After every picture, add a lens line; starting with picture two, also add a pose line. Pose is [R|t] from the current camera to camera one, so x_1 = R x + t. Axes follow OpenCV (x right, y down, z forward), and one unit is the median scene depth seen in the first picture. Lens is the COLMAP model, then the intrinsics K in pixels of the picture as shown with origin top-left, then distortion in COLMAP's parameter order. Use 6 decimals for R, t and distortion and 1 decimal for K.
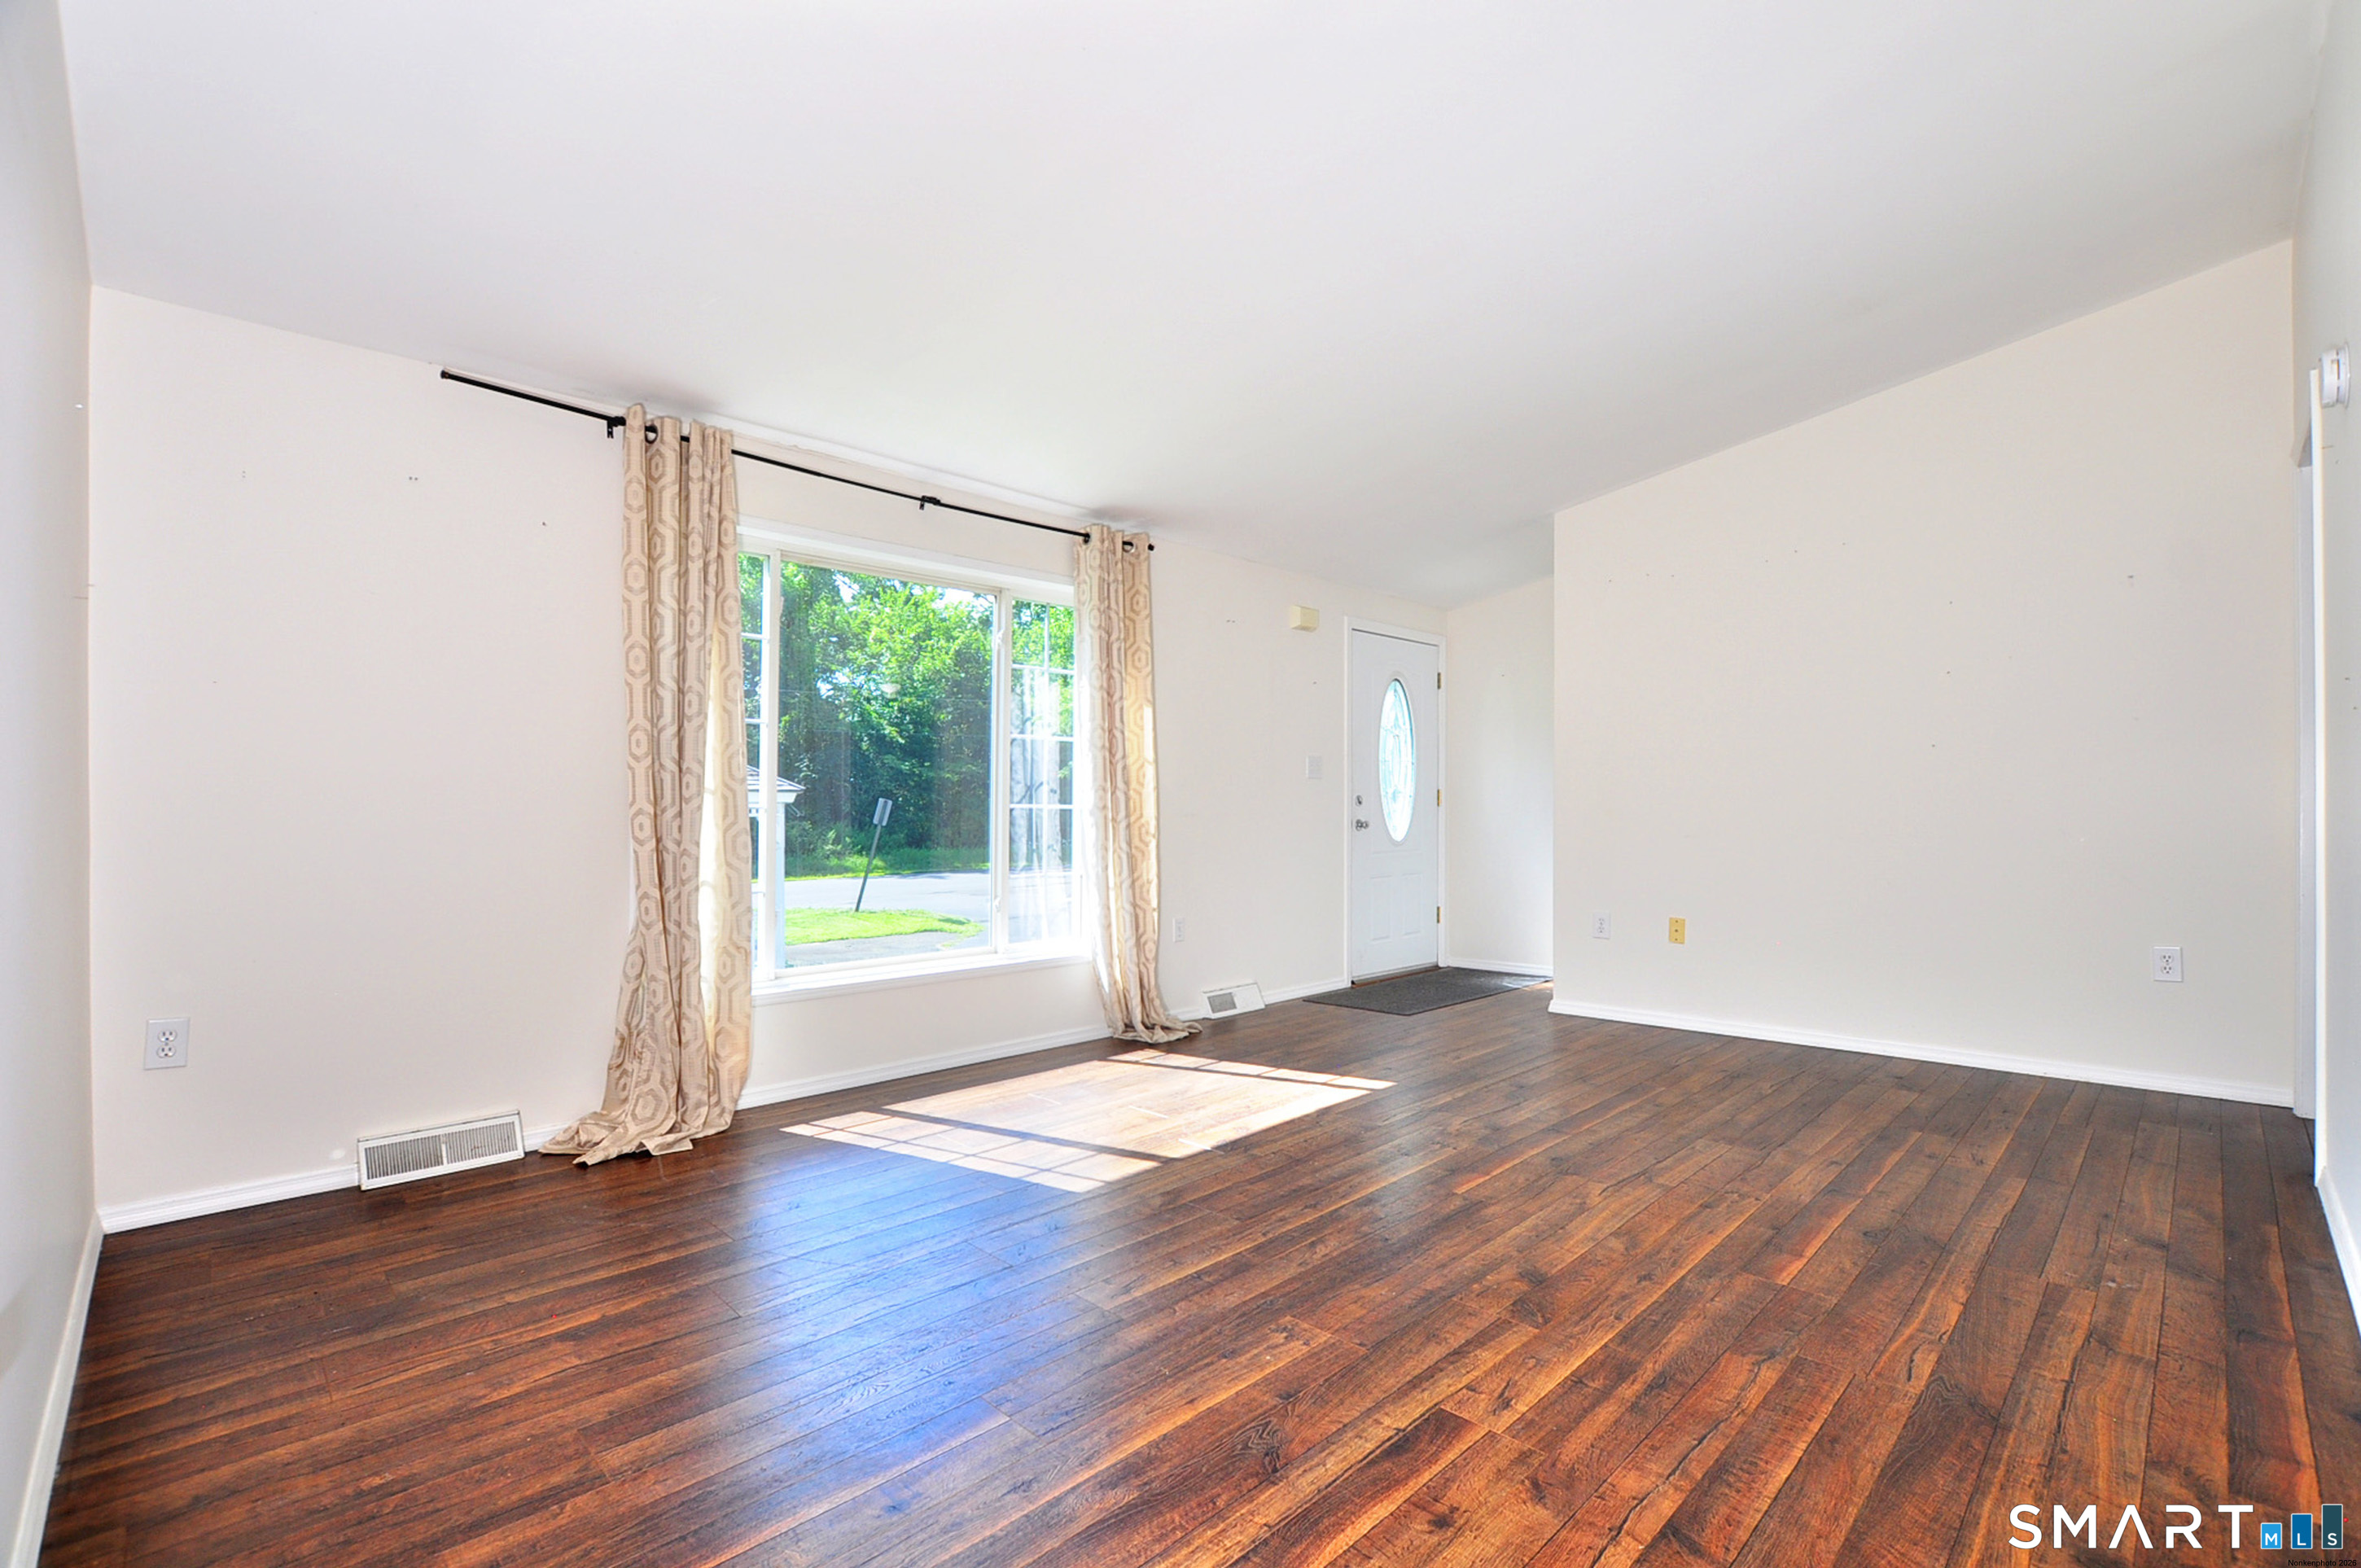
lens RADIAL K [[1022.0, 0, 1188.3], [0, 1022.0, 800.6], [0, 0, 1]] dist [-0.027902, -0.000153]
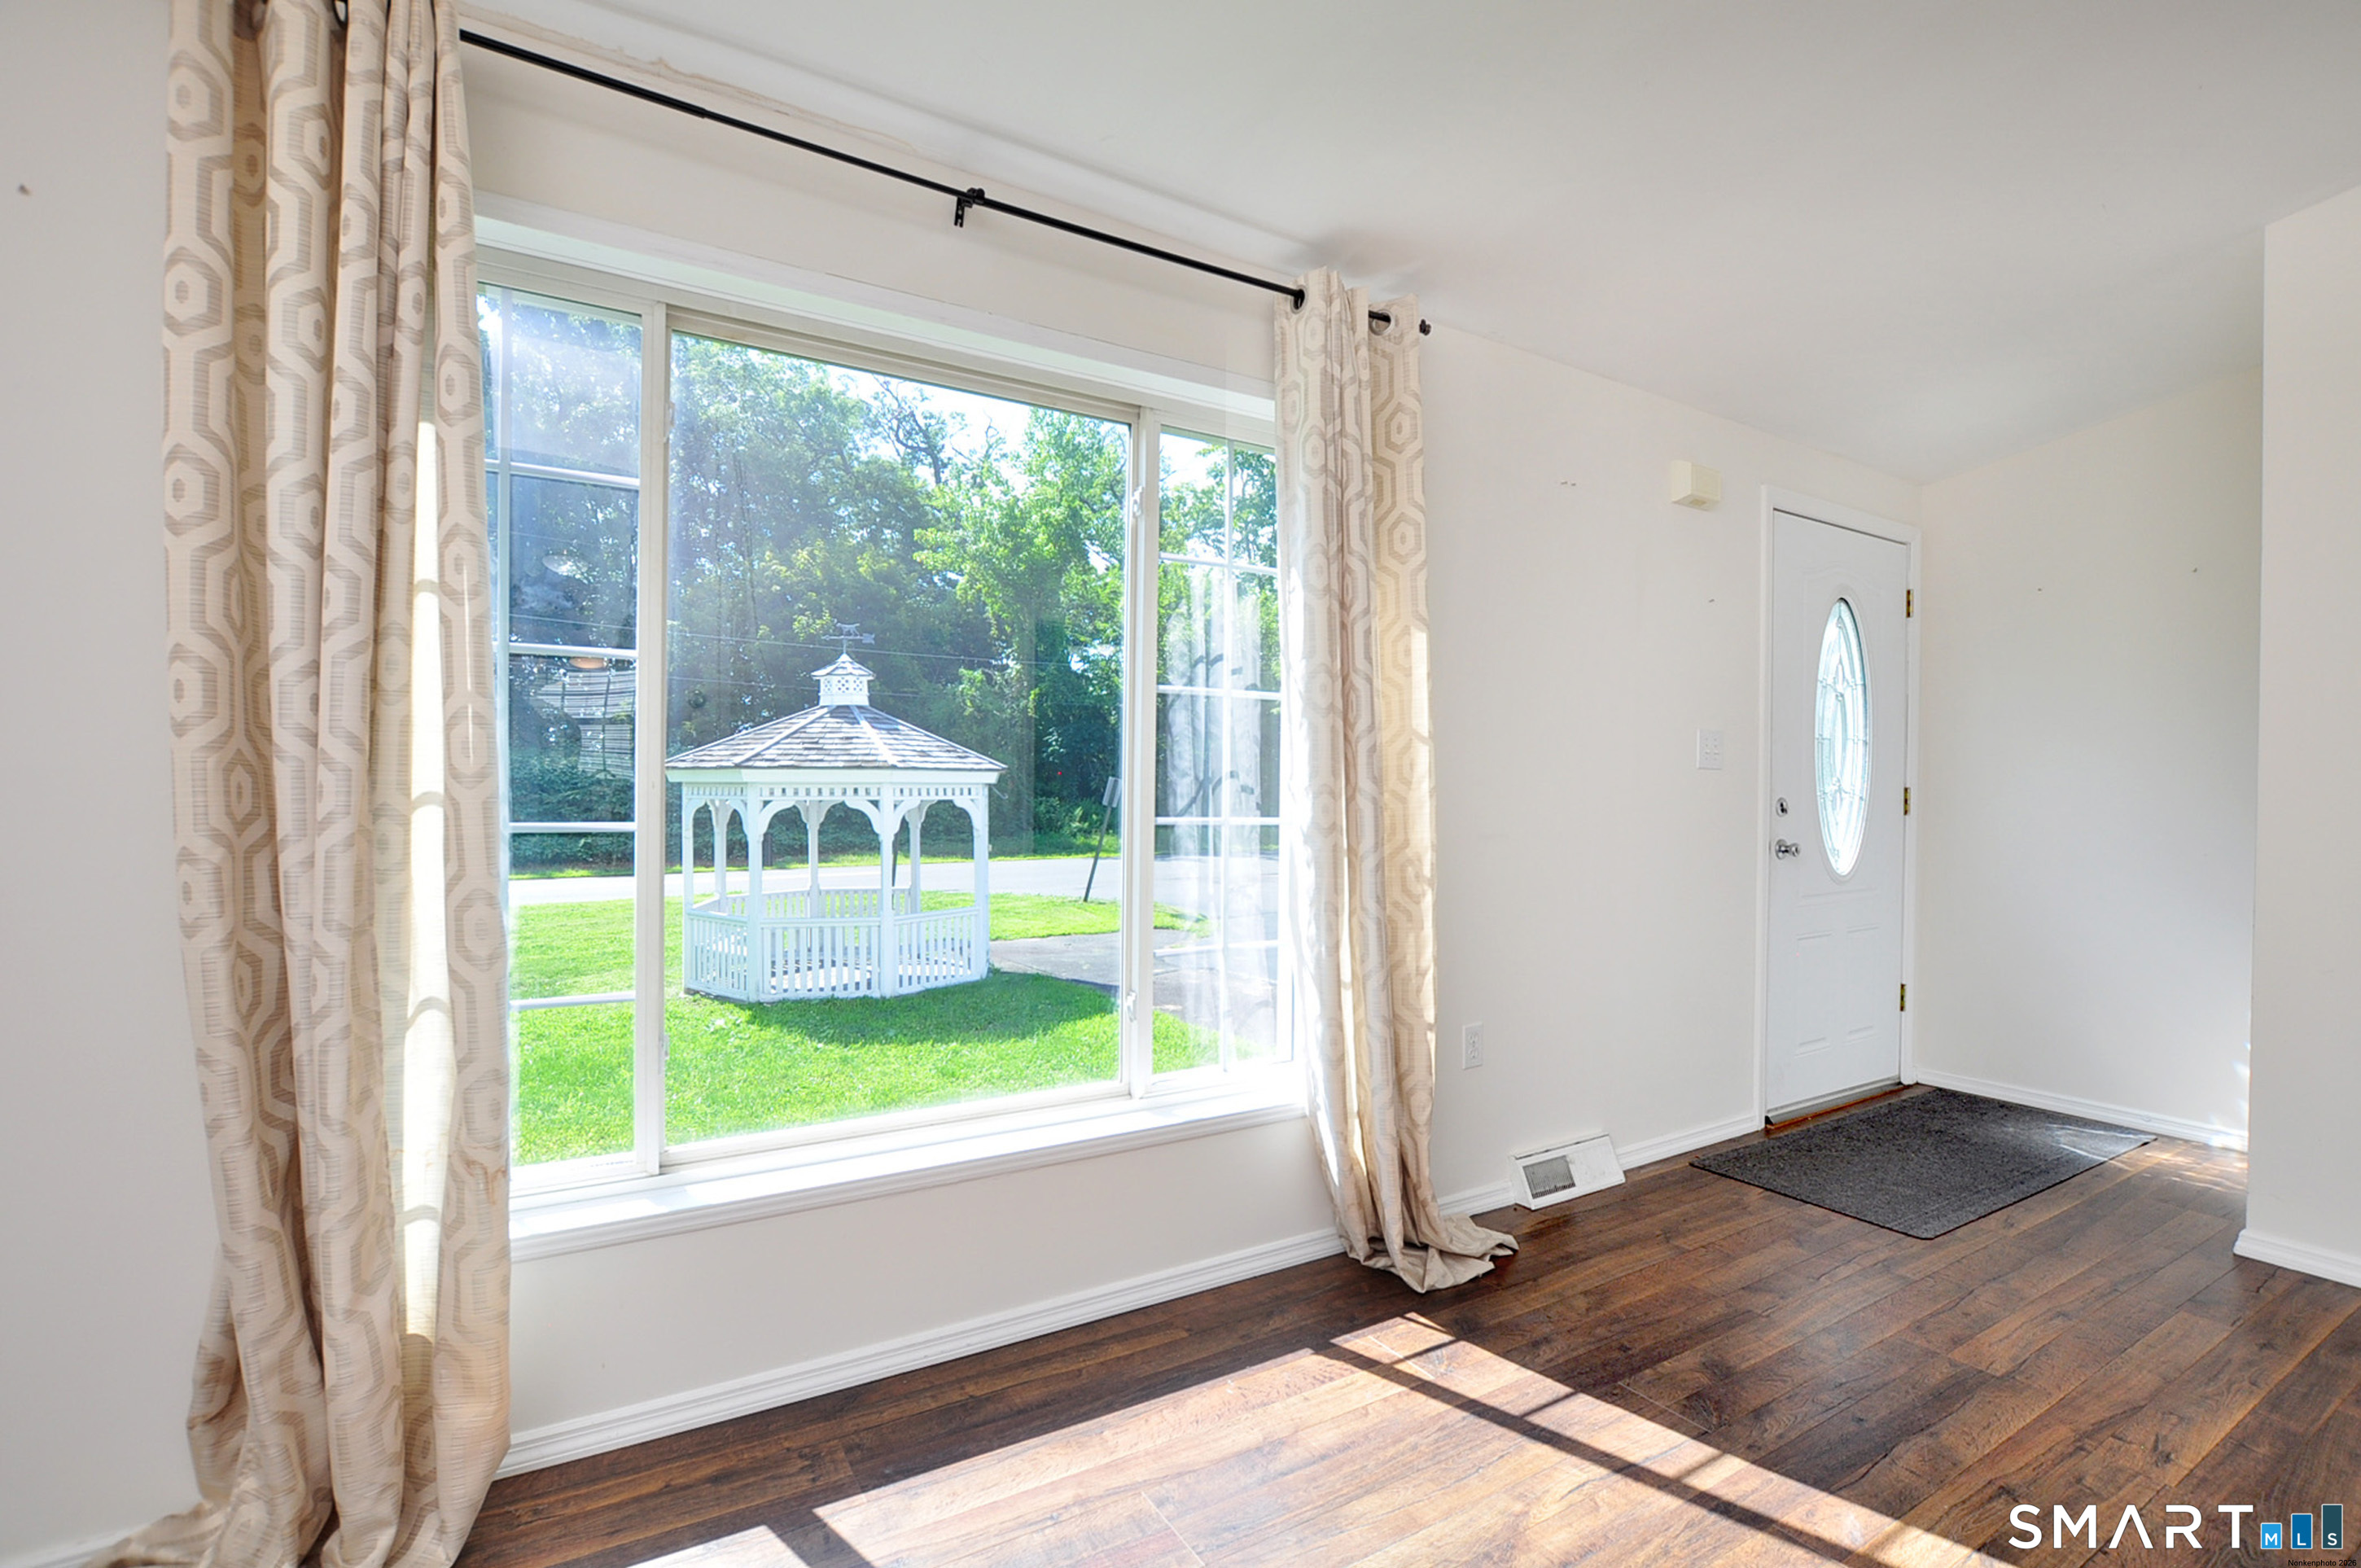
lens RADIAL K [[1069.5, 0, 1183.4], [0, 1069.5, 811.0], [0, 0, 1]] dist [-0.026831, 0.000240]
pose [[0.972228, 0.005712, -0.233966, -0.029283], [-0.001860, 0.999859, 0.016678, -0.009843], [0.234028, -0.015779, 0.972102, 0.457328]]
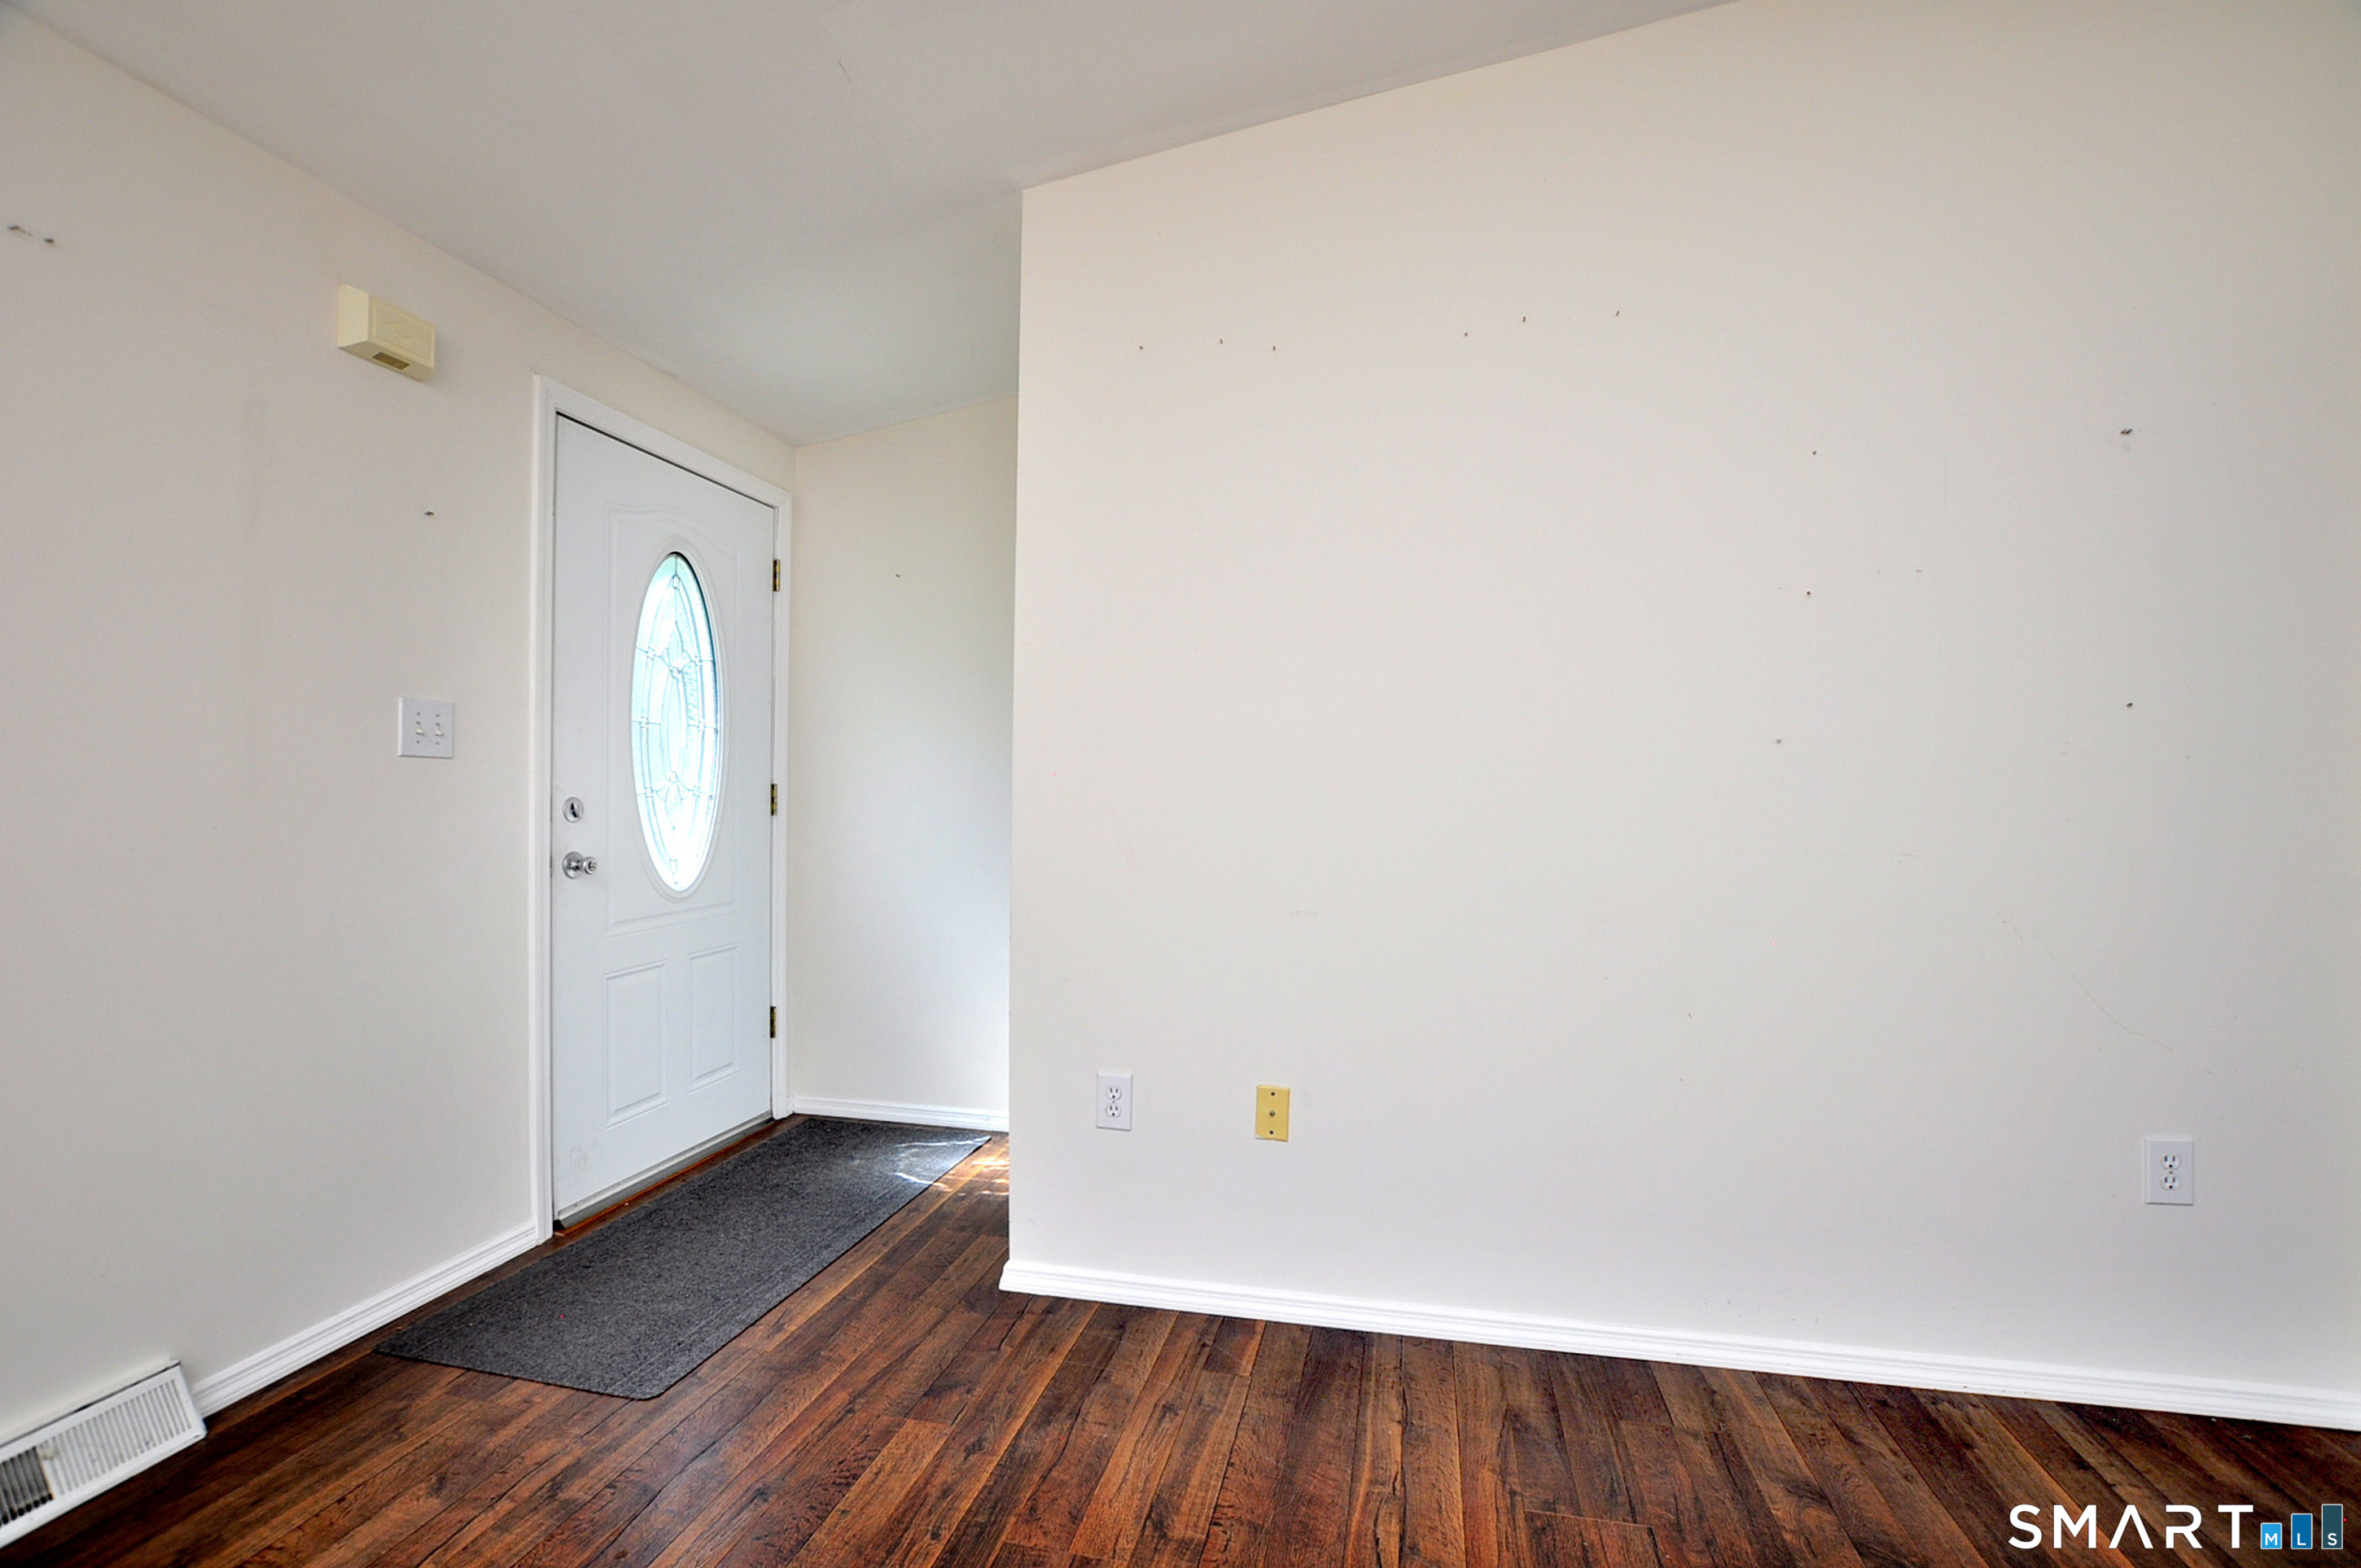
lens RADIAL K [[1045.4, 0, 1195.1], [0, 1045.4, 795.2], [0, 0, 1]] dist [-0.025644, 0.000998]
pose [[0.836172, 0.005552, 0.548439, 0.199750], [-0.011669, 0.999903, 0.007668, -0.017377], [-0.548343, -0.012811, 0.836156, 0.652767]]
